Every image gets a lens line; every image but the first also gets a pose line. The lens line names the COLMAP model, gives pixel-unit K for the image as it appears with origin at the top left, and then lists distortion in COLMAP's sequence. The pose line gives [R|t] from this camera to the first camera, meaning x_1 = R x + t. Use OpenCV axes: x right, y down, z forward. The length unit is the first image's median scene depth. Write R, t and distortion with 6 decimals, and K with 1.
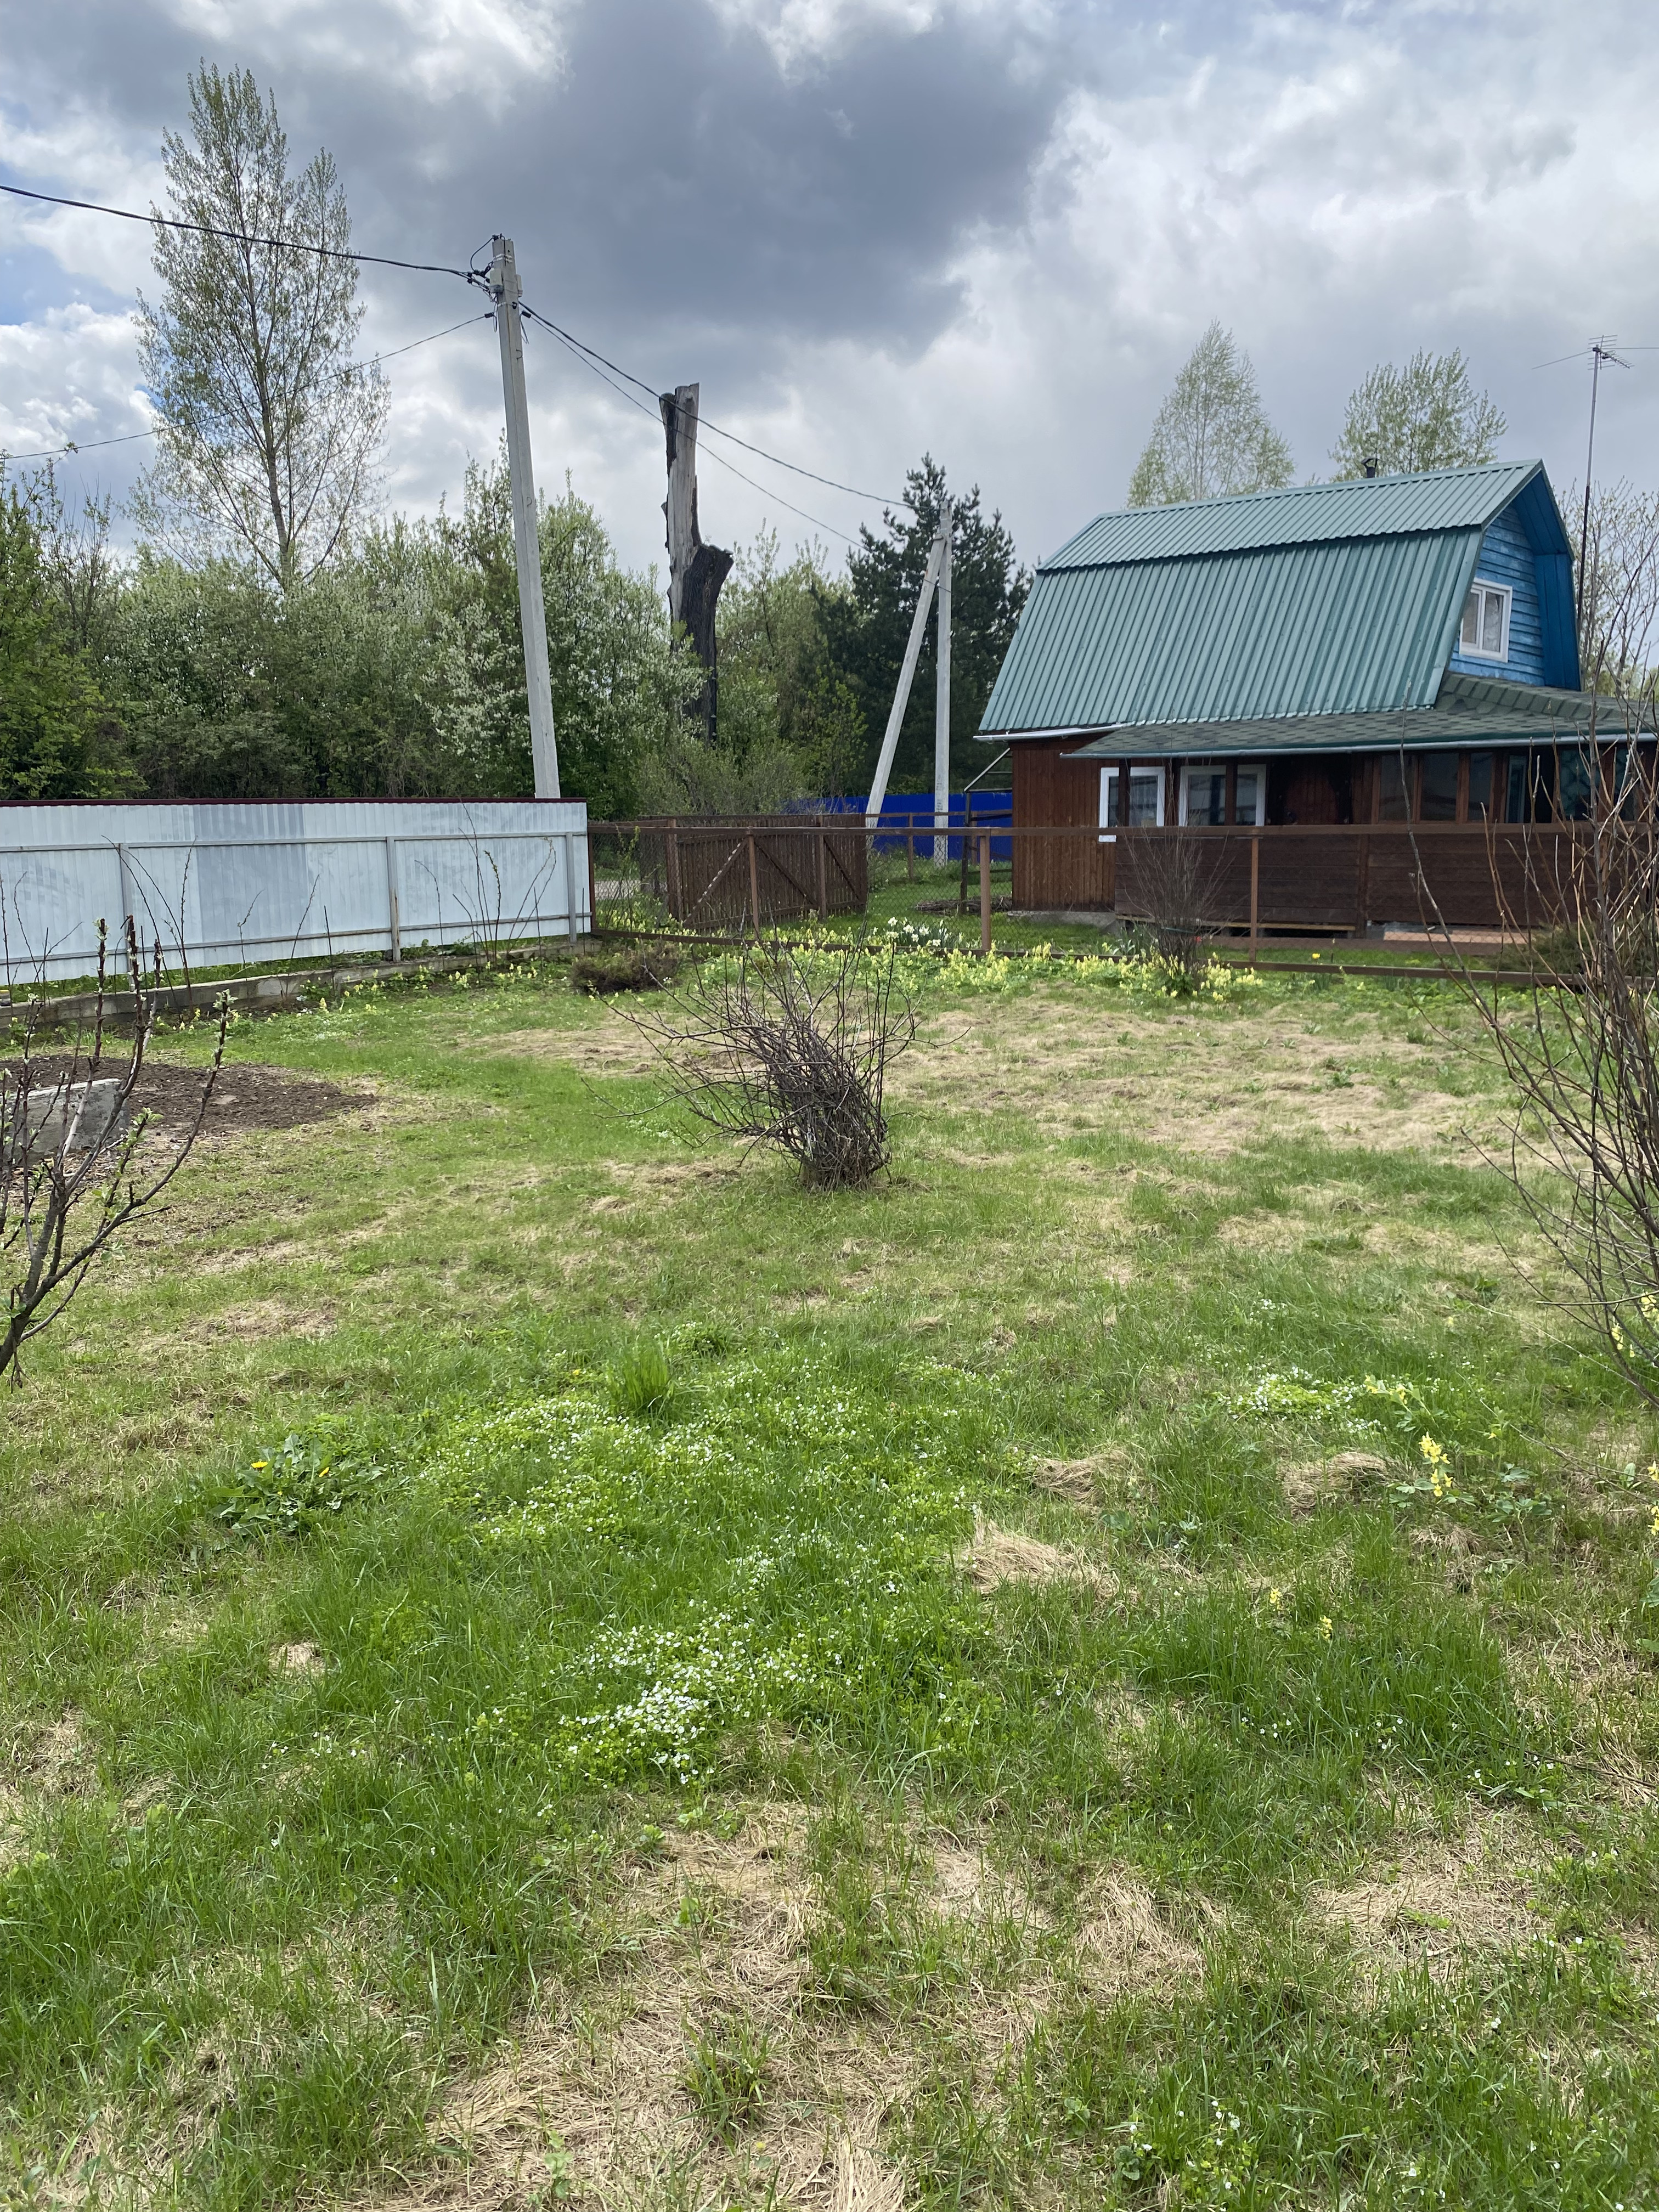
lens RADIAL K [[1649.1, 0, 834.9], [0, 1649.1, 1080.8], [0, 0, 1]] dist [0.050323, 0.000925]
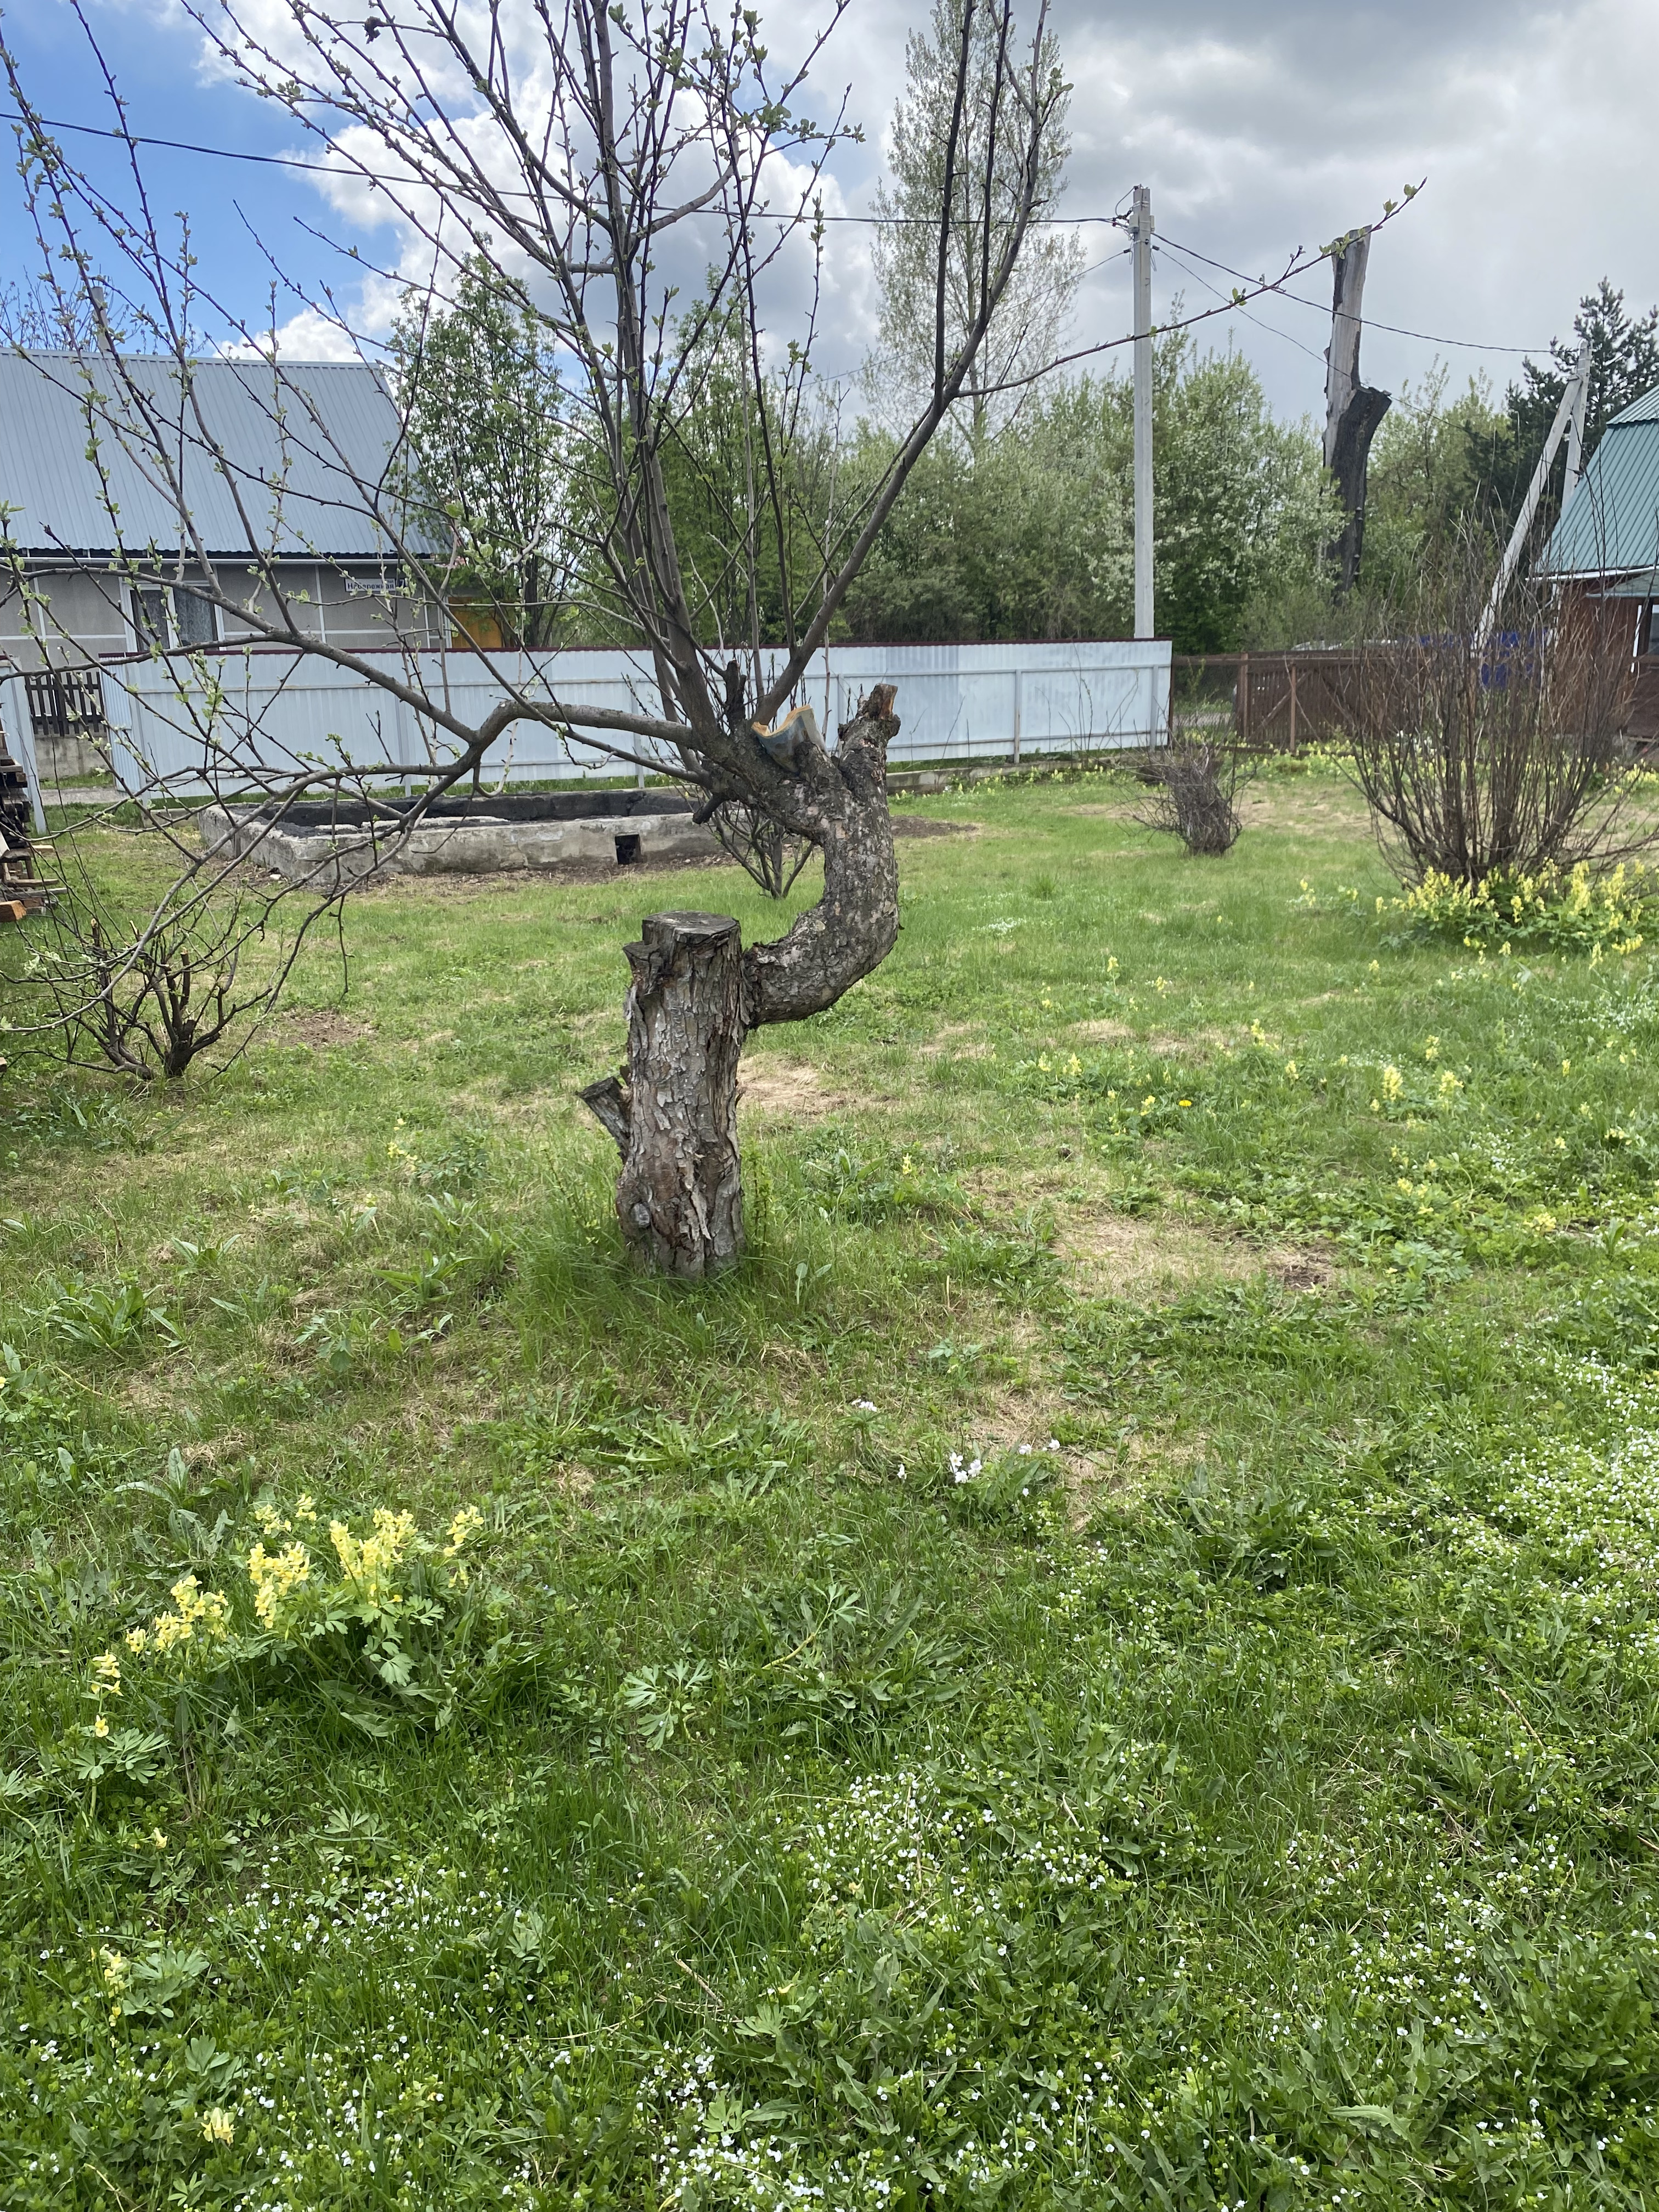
lens RADIAL K [[1683.4, 0, 829.5], [0, 1683.4, 1106.0], [0, 0, 1]] dist [0.006339, 0.005952]
pose [[0.922132, 0.095618, -0.374873, 0.058577], [-0.057826, 0.992156, 0.110823, 0.026587], [0.382530, -0.080516, 0.920428, -0.147196]]
